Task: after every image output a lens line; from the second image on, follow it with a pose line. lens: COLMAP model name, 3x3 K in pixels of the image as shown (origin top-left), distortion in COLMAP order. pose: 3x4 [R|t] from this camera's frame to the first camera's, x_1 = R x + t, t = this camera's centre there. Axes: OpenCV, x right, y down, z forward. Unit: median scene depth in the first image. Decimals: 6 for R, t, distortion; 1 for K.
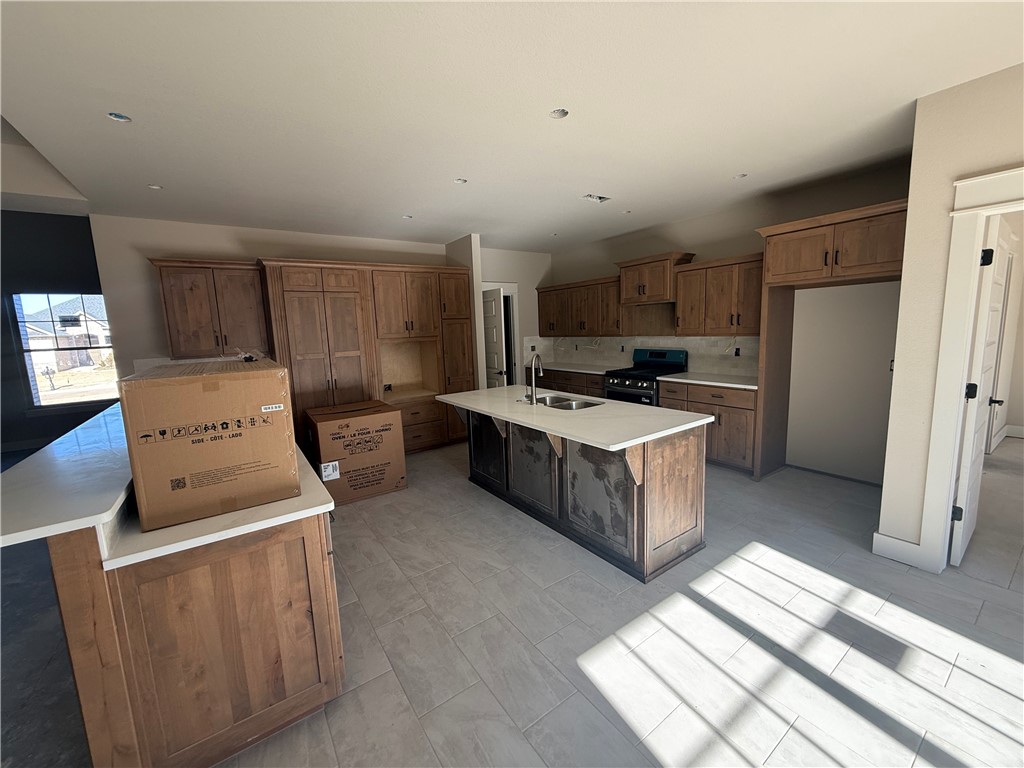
lens RADIAL K [[402.4, 0, 512.0], [0, 402.4, 384.0], [0, 0, 1]] dist [-0.002075, -0.000090]
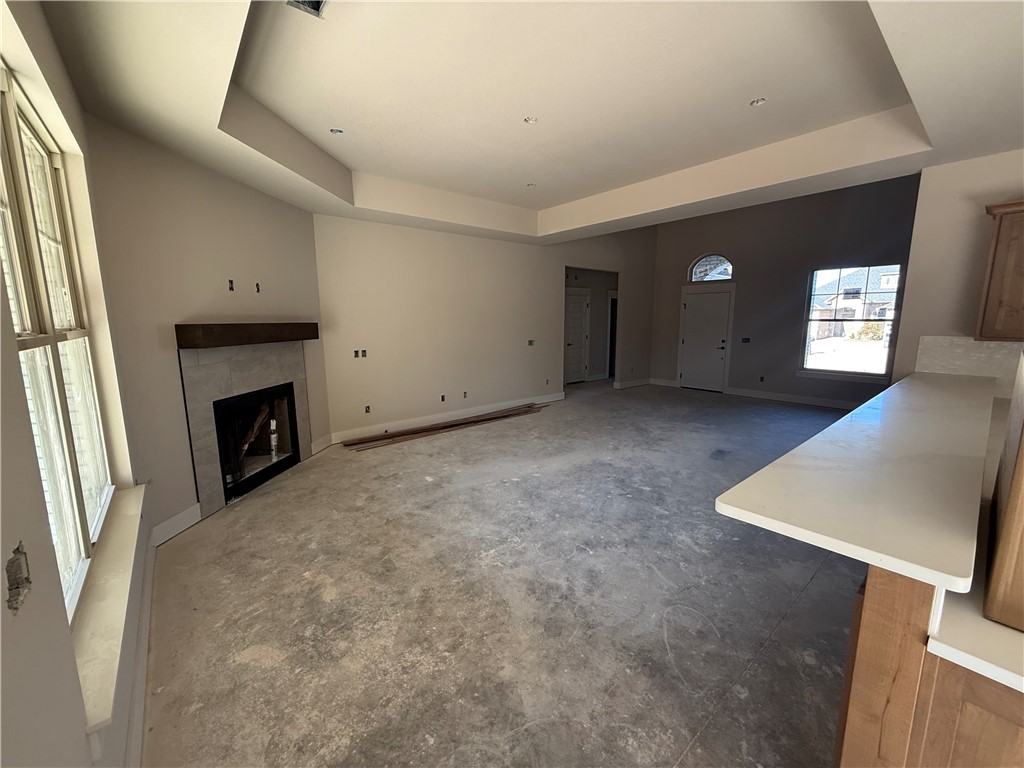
lens RADIAL K [[407.0, 0, 510.4], [0, 407.0, 381.9], [0, 0, 1]] dist [0.000739, 0.000035]
pose [[0.086687, 0.190674, -0.977818, -0.154460], [-0.137074, 0.974461, 0.177867, -0.000027], [0.986760, 0.118615, 0.110609, 0.055789]]
